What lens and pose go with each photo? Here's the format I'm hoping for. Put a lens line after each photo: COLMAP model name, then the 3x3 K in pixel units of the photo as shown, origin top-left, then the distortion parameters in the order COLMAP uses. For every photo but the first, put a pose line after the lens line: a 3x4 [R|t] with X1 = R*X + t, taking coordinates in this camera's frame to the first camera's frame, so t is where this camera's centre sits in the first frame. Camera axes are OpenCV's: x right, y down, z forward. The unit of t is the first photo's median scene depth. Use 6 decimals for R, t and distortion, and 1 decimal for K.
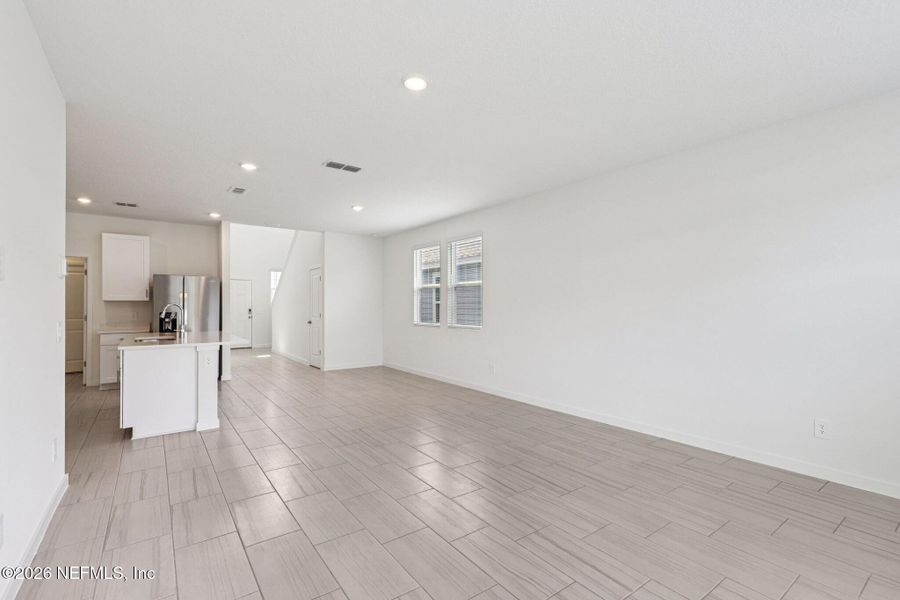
lens RADIAL K [[408.7, 0, 450.0], [0, 408.7, 300.0], [0, 0, 1]] dist [-0.001861, -0.000580]
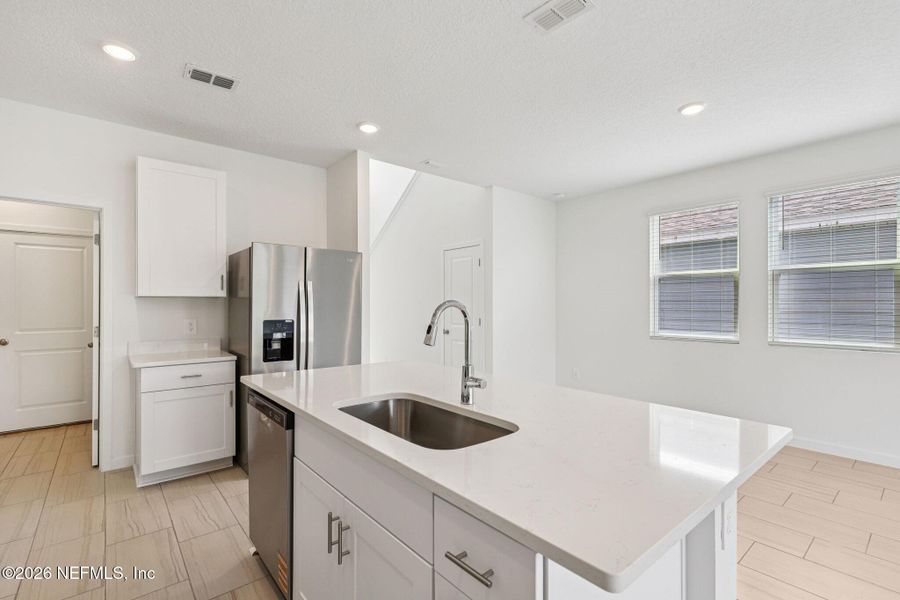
lens RADIAL K [[408.7, 0, 450.0], [0, 408.7, 300.0], [0, 0, 1]] dist [-0.001861, -0.000580]
pose [[0.997698, 0.002001, 0.067780, -0.478245], [-0.001952, 0.999998, -0.000788, 0.005859], [-0.067782, 0.000654, 0.997700, 0.456142]]
